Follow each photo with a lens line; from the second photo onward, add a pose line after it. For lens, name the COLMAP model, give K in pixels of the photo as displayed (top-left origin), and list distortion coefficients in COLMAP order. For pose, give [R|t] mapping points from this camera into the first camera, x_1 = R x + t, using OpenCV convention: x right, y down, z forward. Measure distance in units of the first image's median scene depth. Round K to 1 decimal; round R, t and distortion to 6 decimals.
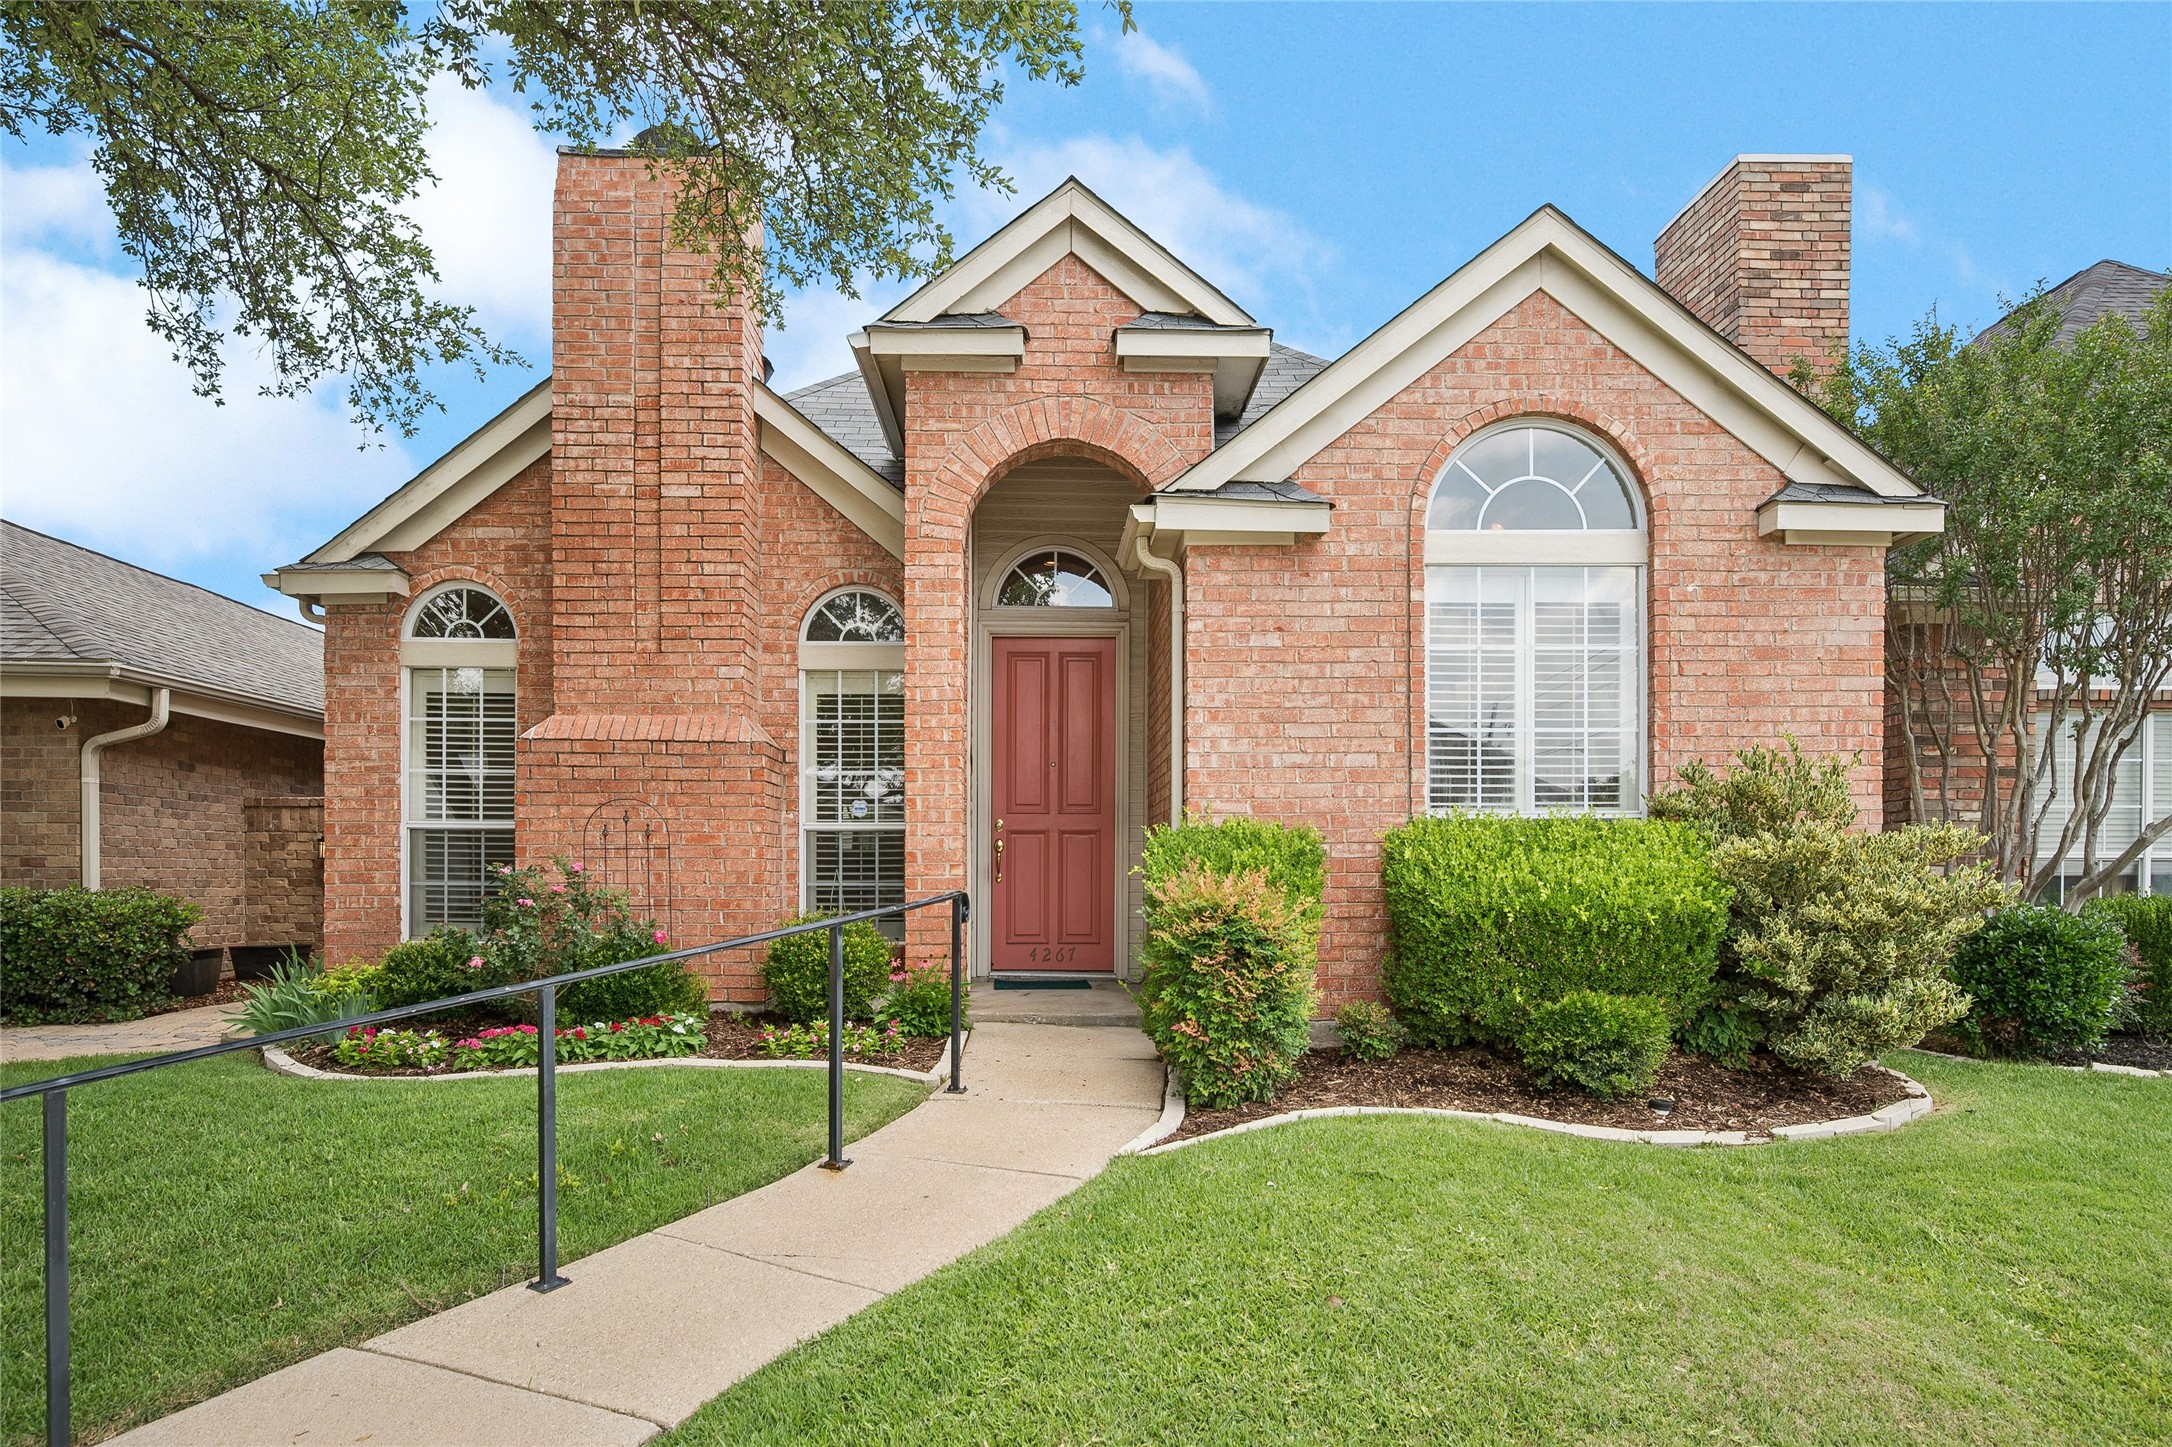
lens RADIAL K [[1394.9, 0, 1083.9], [0, 1394.9, 873.1], [0, 0, 1]] dist [-0.001376, -0.000432]
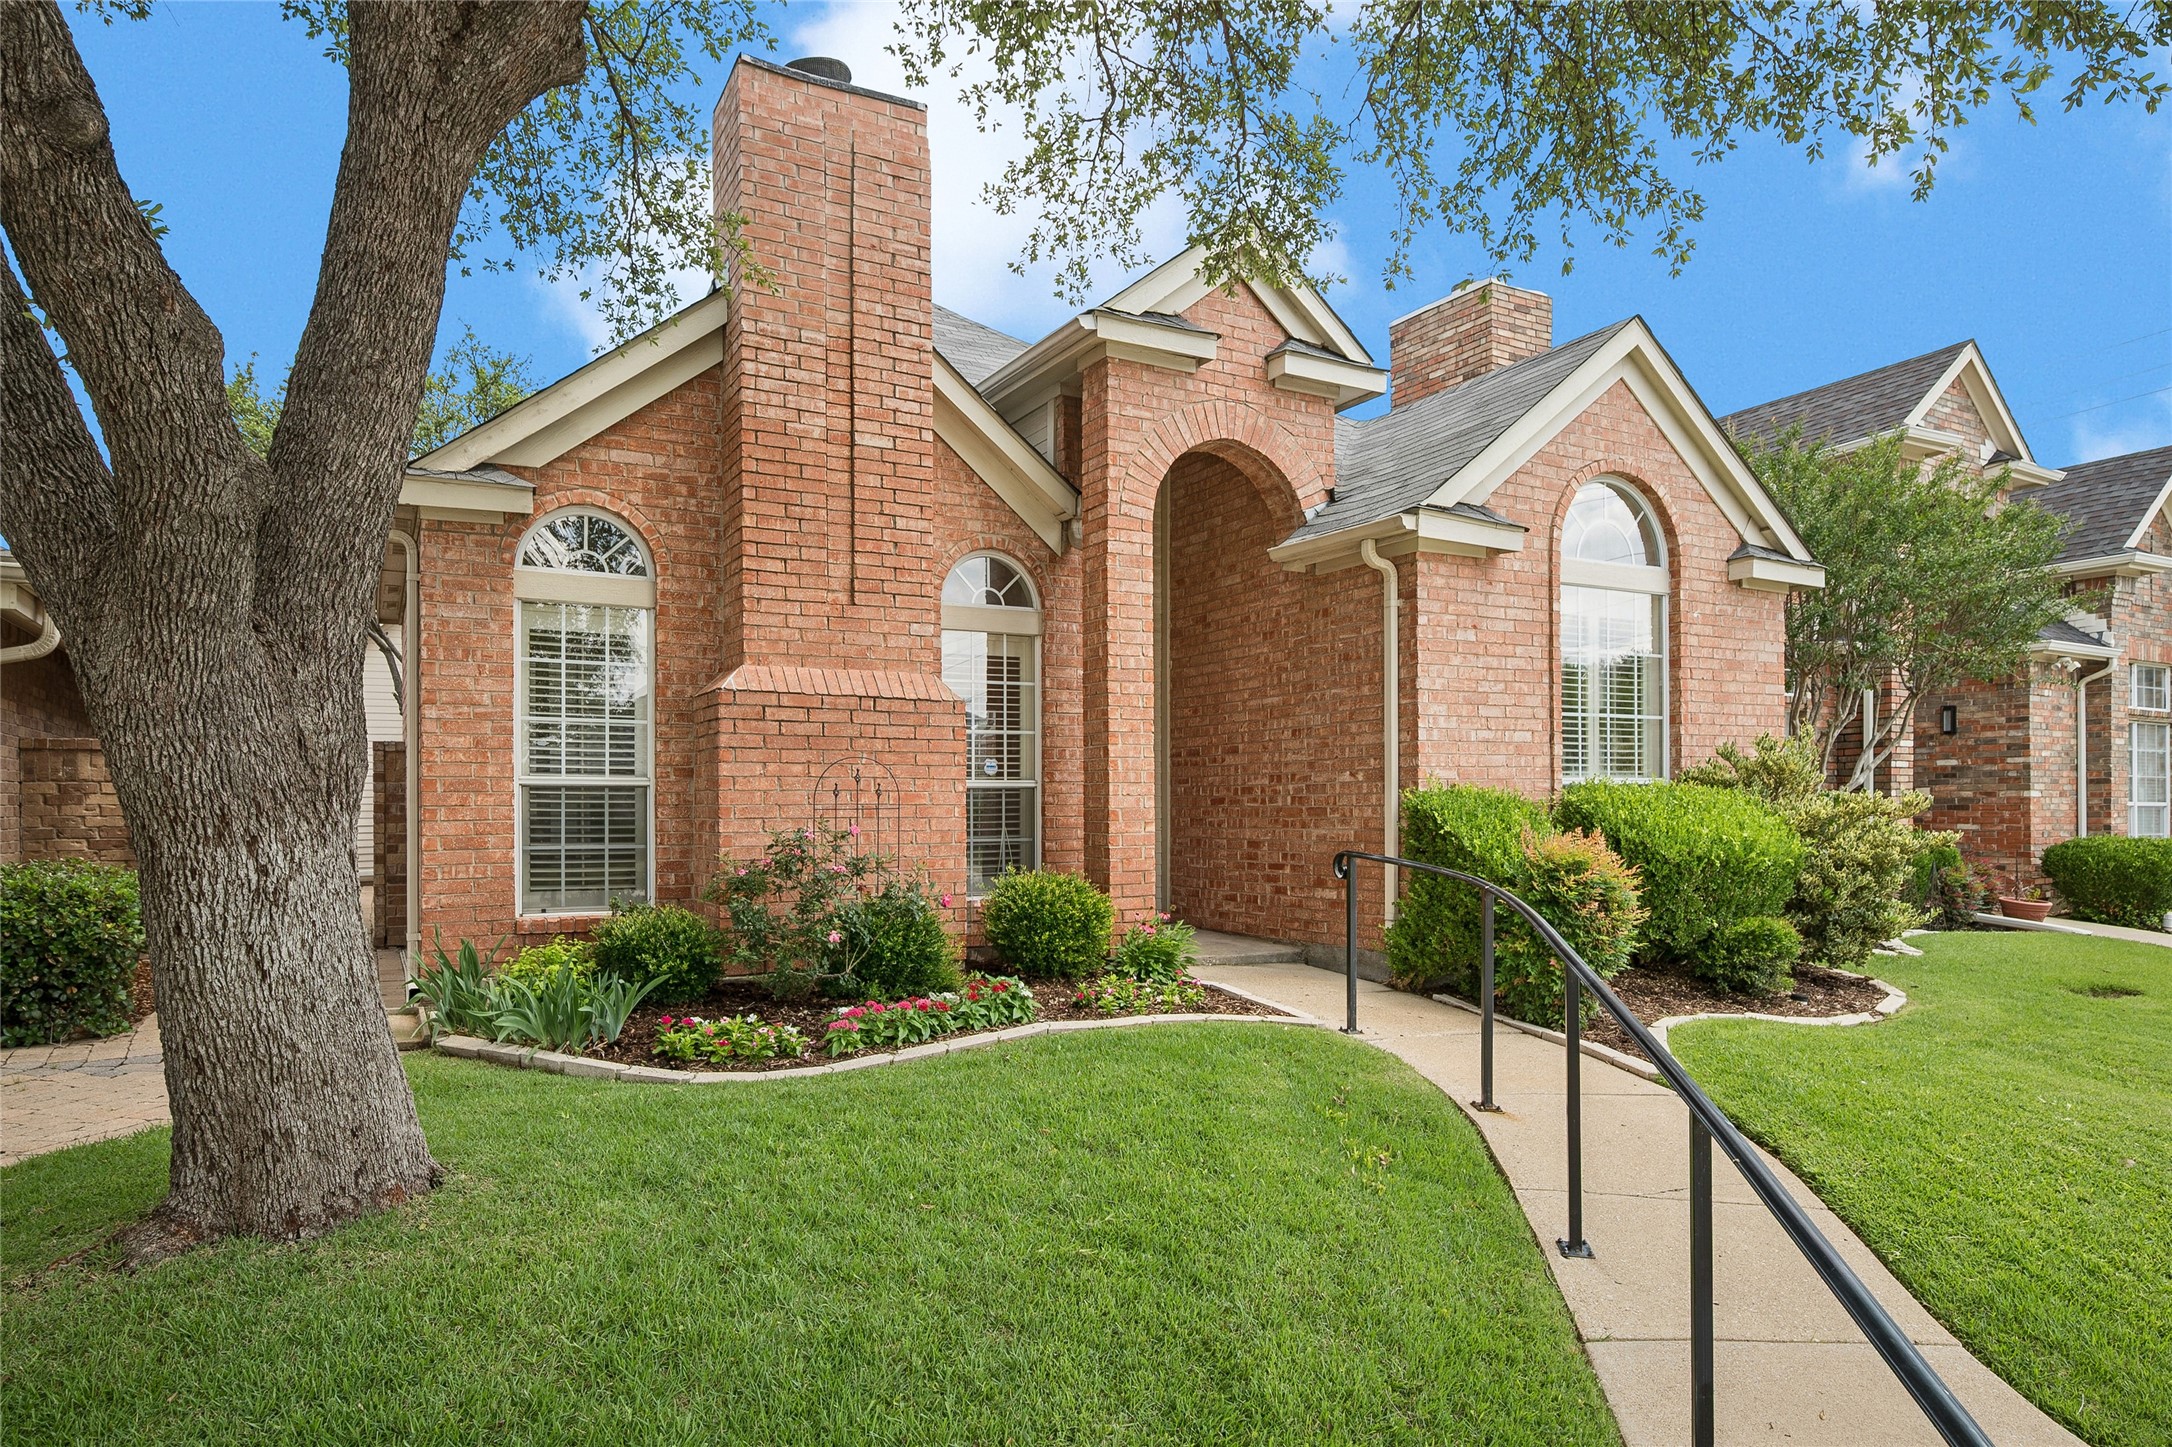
lens RADIAL K [[1239.0, 0, 1086.0], [0, 1239.0, 802.9], [0, 0, 1]] dist [-0.002063, -0.001113]
pose [[0.895303, -0.003044, 0.445448, -0.542886], [0.005095, 0.999981, -0.003407, -0.017433], [-0.445429, 0.005320, 0.895302, 0.161273]]
